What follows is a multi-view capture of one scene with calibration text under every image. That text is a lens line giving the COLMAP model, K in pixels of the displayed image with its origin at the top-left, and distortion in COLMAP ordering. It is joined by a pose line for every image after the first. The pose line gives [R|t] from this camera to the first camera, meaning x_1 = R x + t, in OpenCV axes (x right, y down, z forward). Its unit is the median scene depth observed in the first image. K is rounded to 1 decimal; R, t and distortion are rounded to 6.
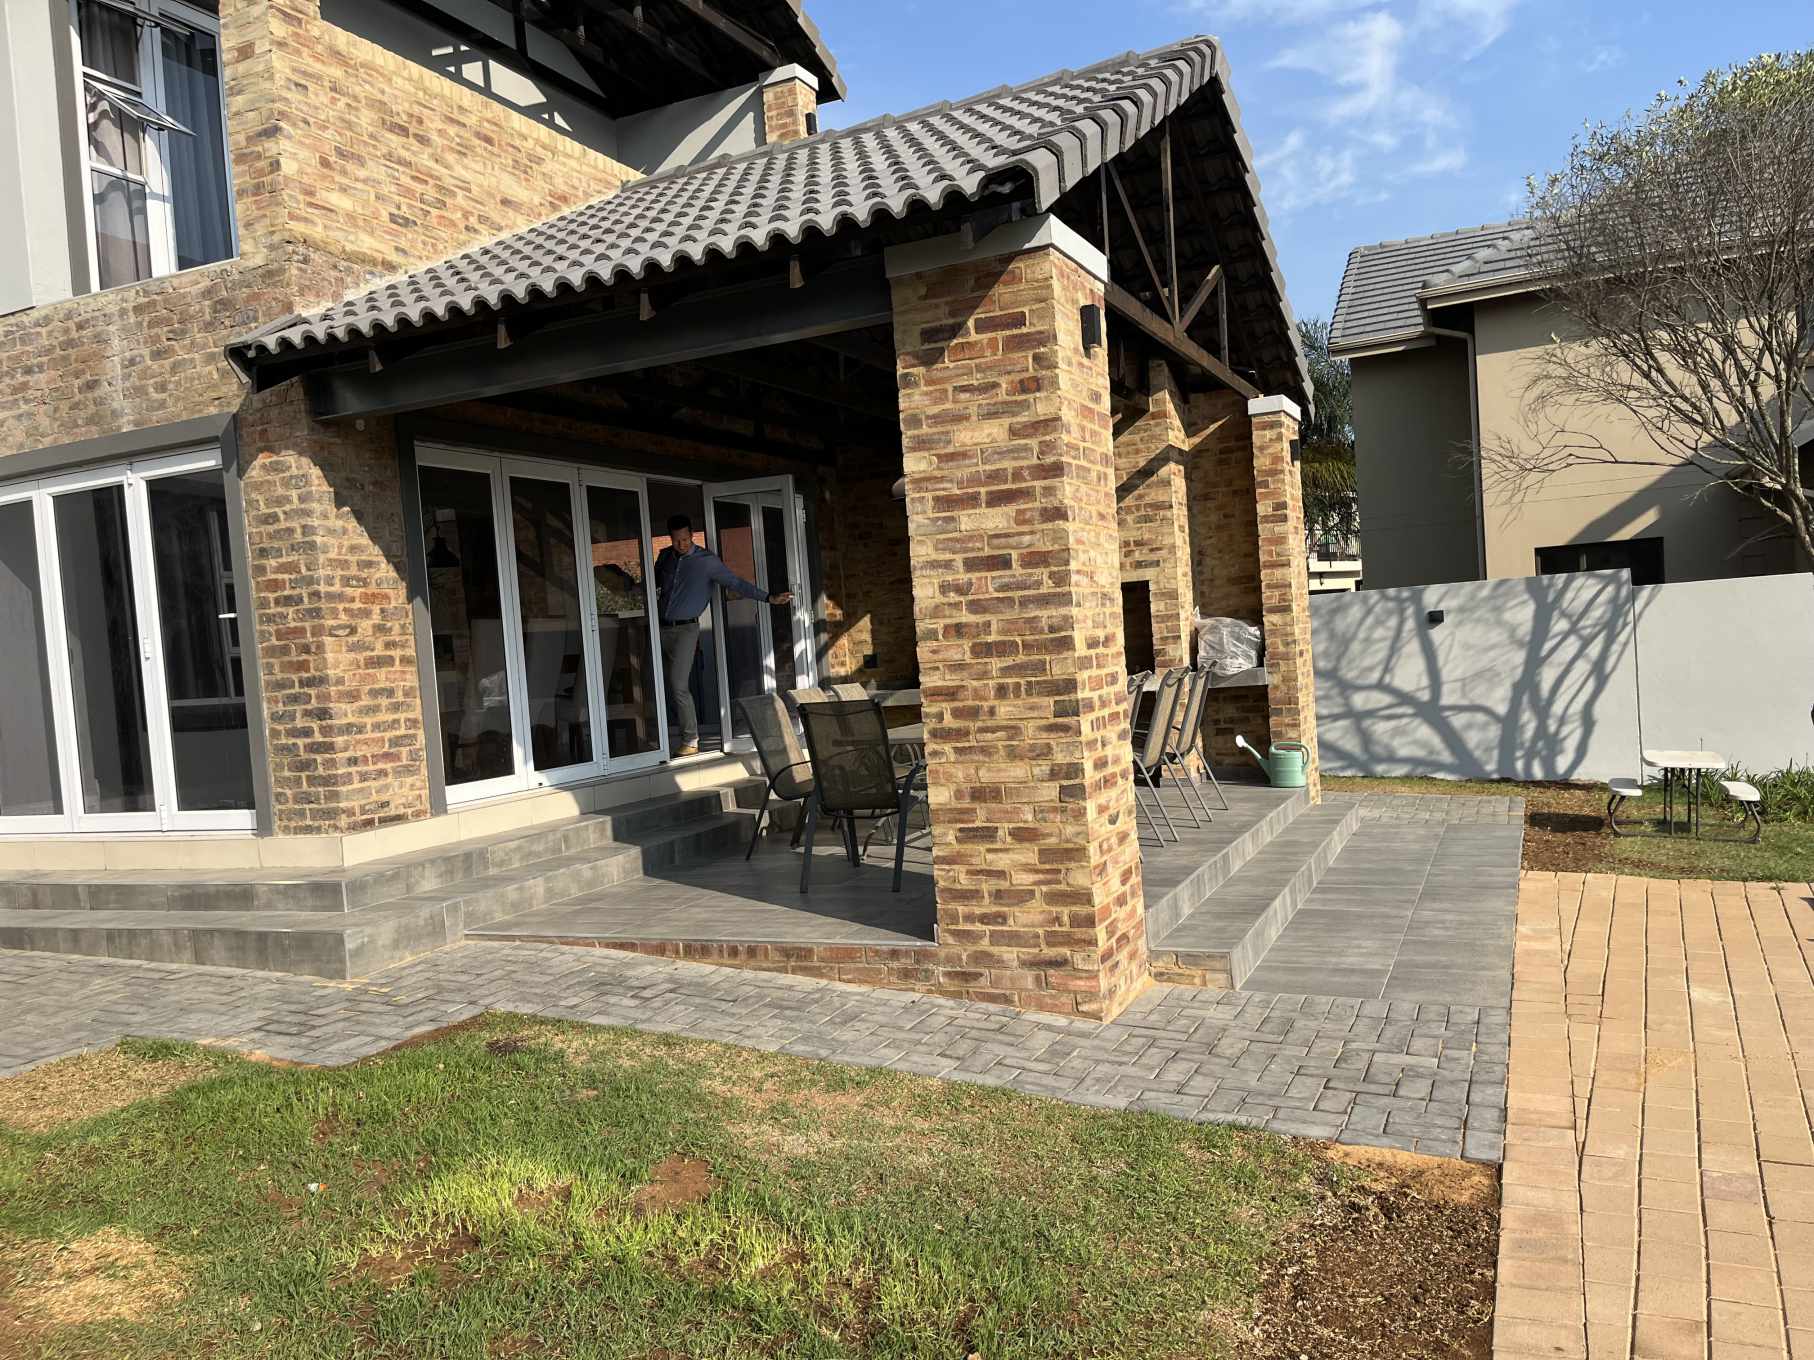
lens RADIAL K [[1368.4, 0, 906.5], [0, 1368.4, 703.3], [0, 0, 1]] dist [0.111716, -0.149591]
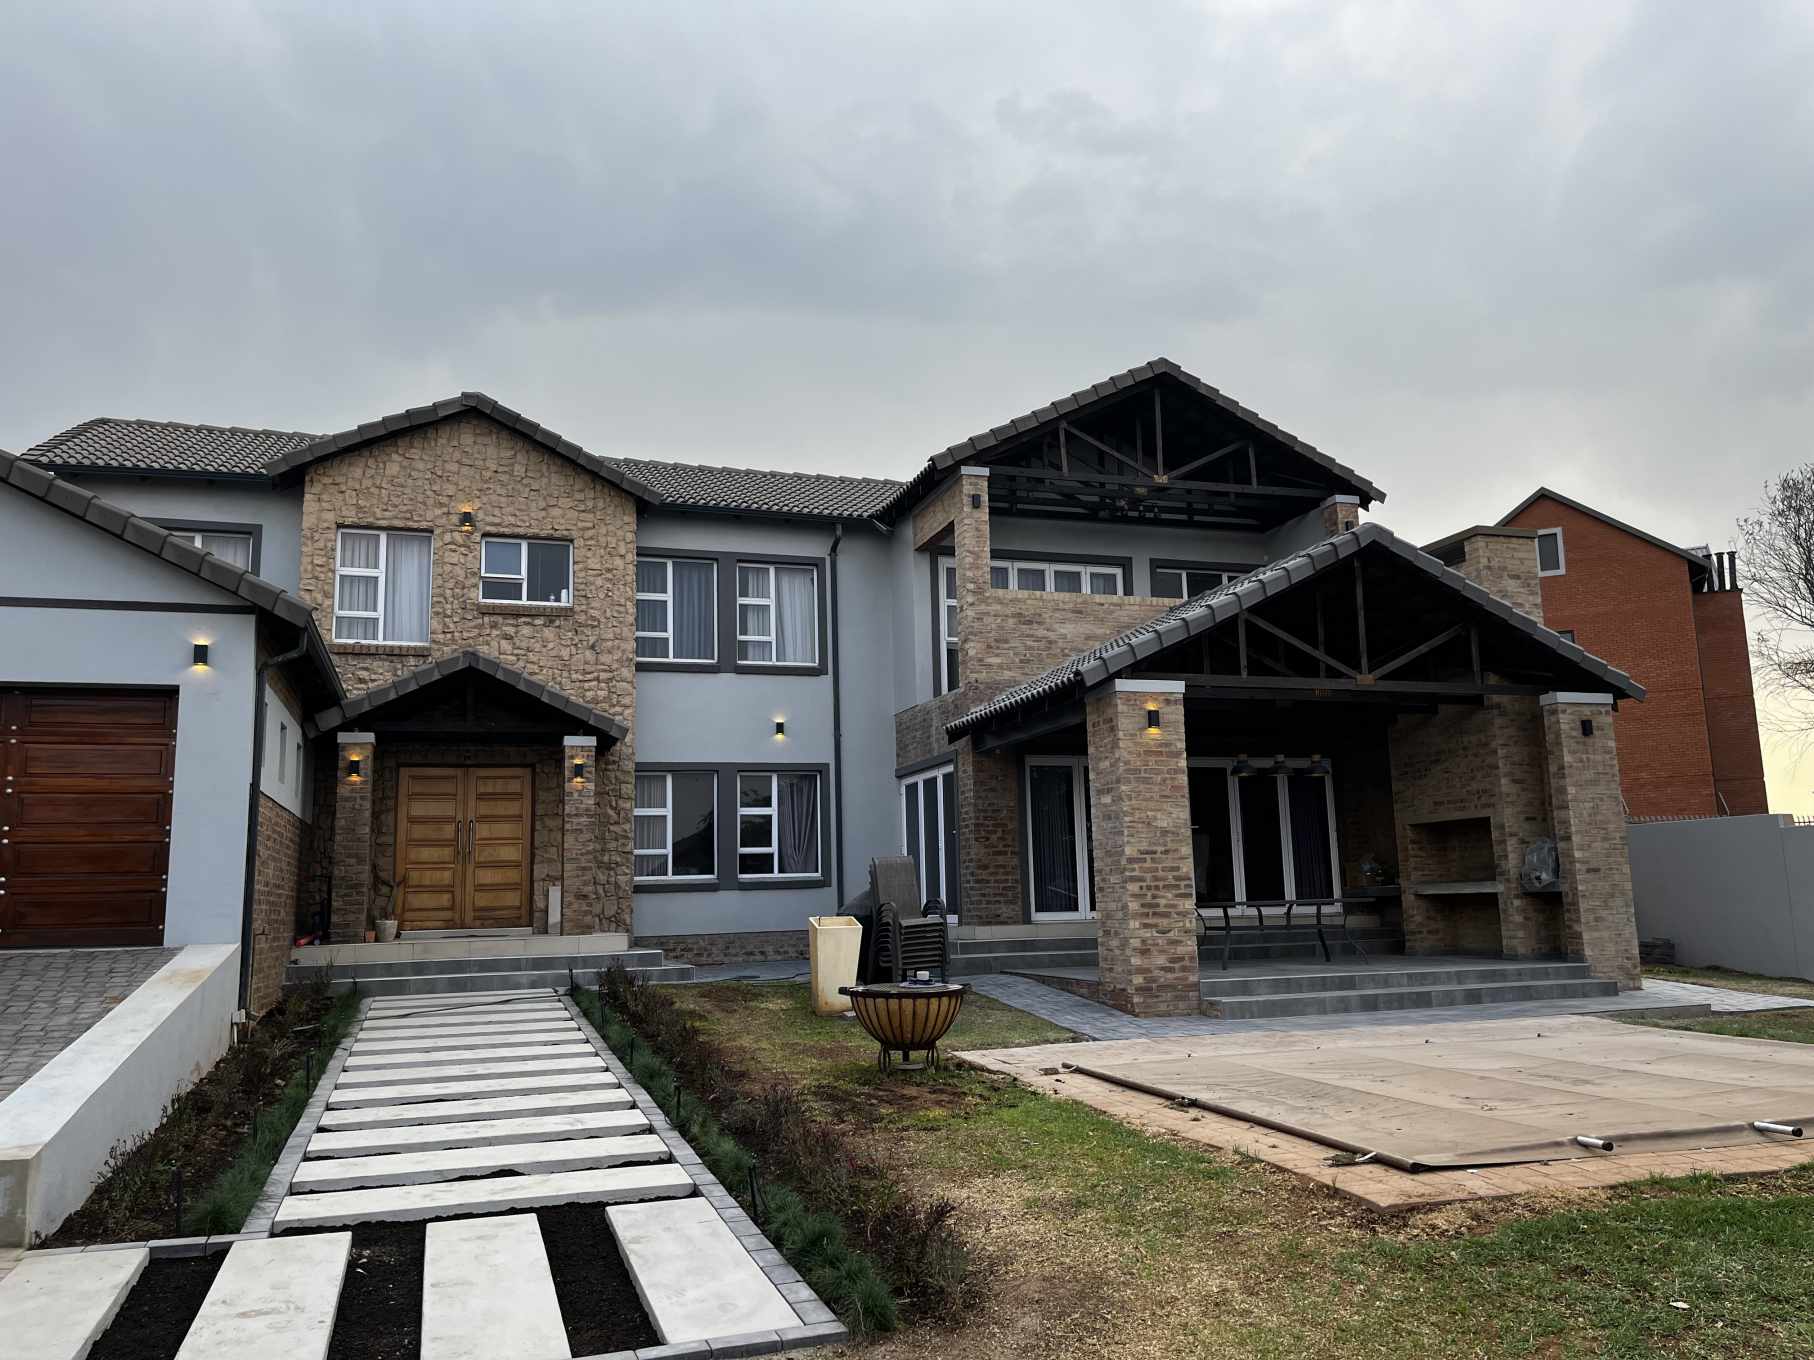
lens RADIAL K [[1368.4, 0, 906.5], [0, 1368.4, 703.3], [0, 0, 1]] dist [0.111716, -0.149591]
pose [[0.678299, -0.051792, -0.732959, 1.149523], [-0.053459, 0.991391, -0.119525, 0.003940], [0.732839, 0.120257, 0.669691, -0.645742]]
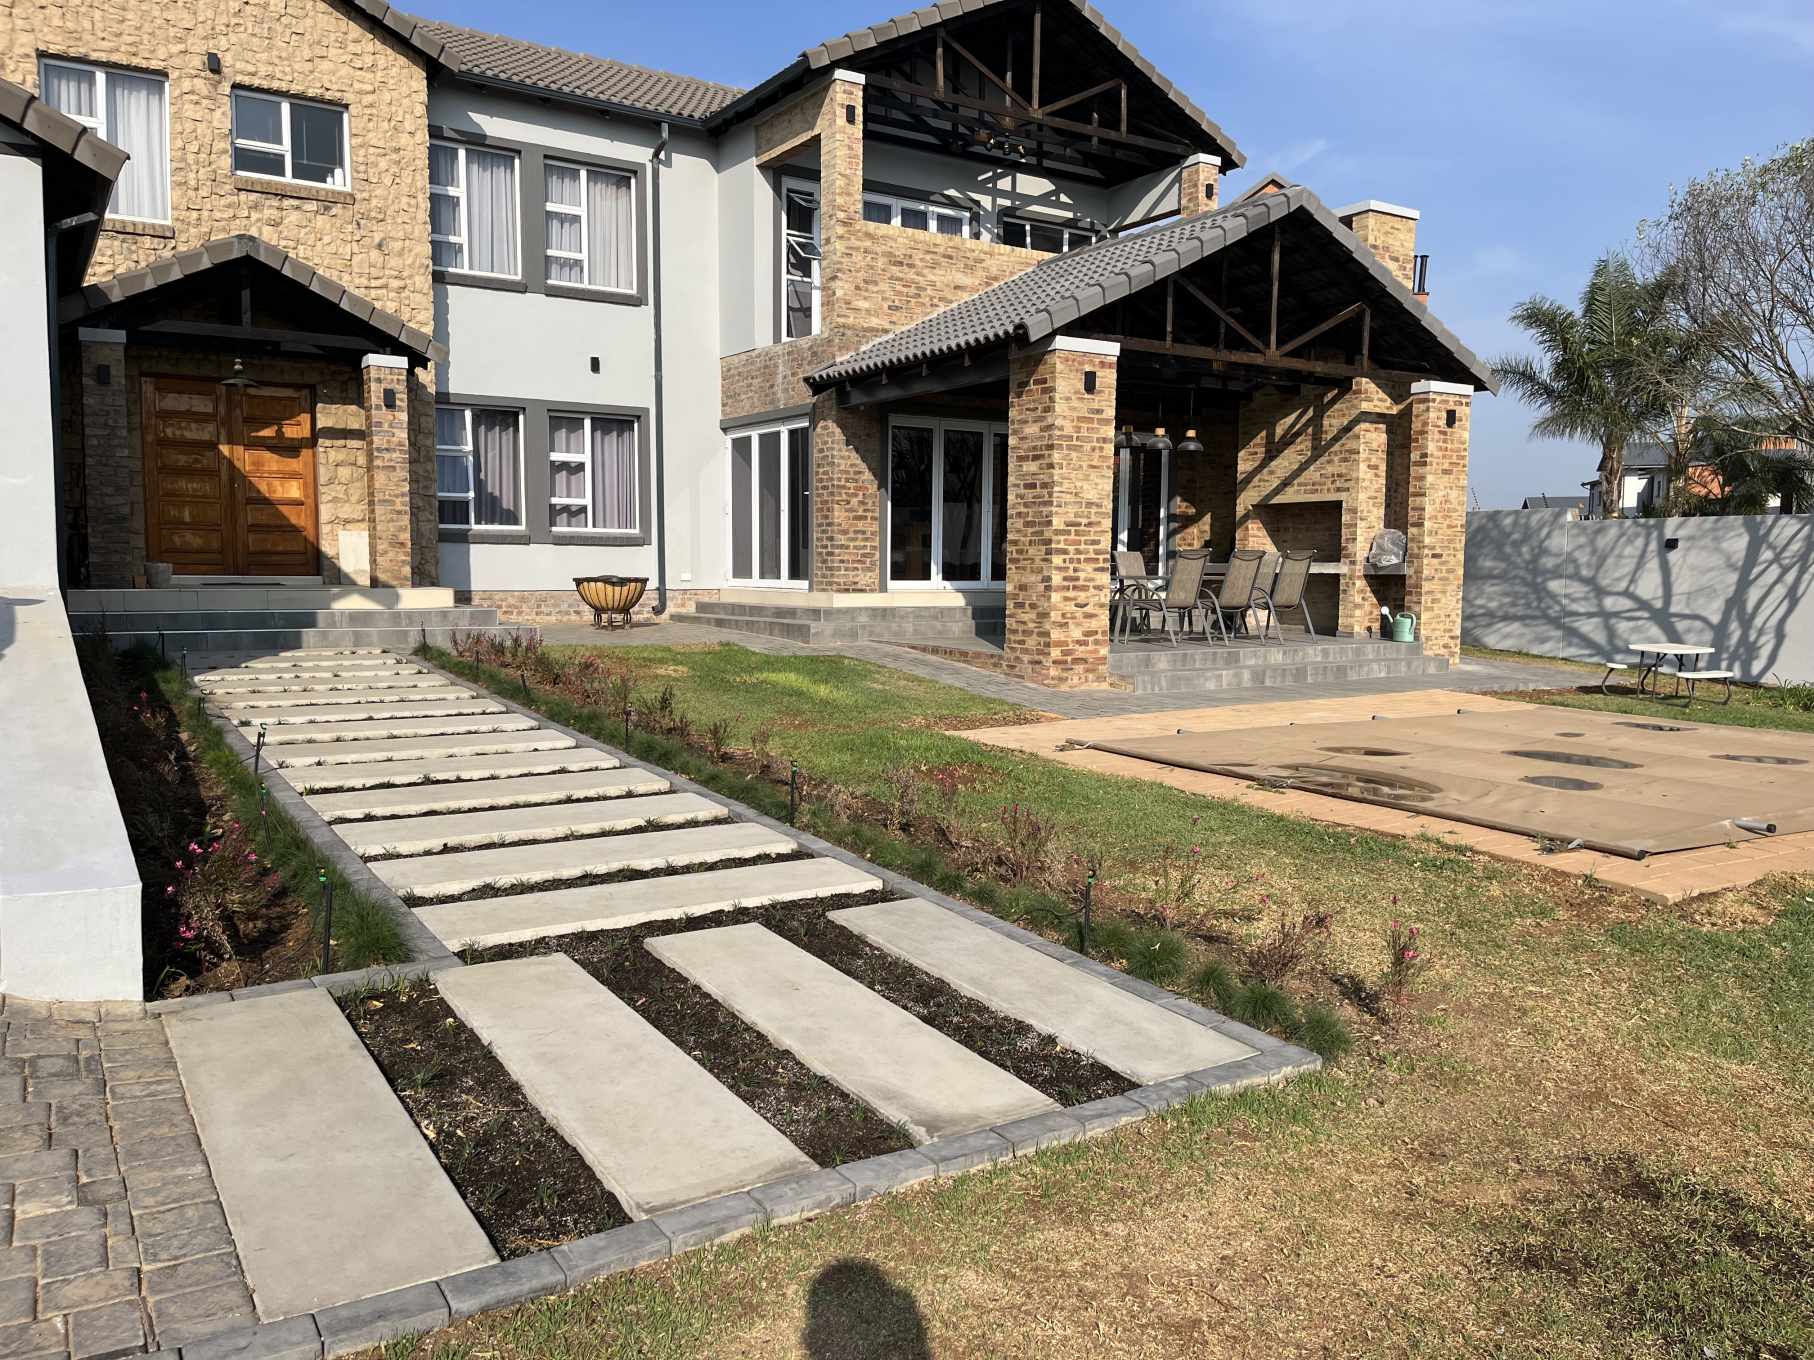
lens RADIAL K [[1376.6, 0, 907.9], [0, 1376.6, 689.4], [0, 0, 1]] dist [0.071960, -0.092474]
pose [[0.840370, 0.127342, -0.526842, 0.822740], [-0.091520, 0.991391, 0.093643, 0.026889], [0.534231, -0.030478, 0.844789, -0.765679]]
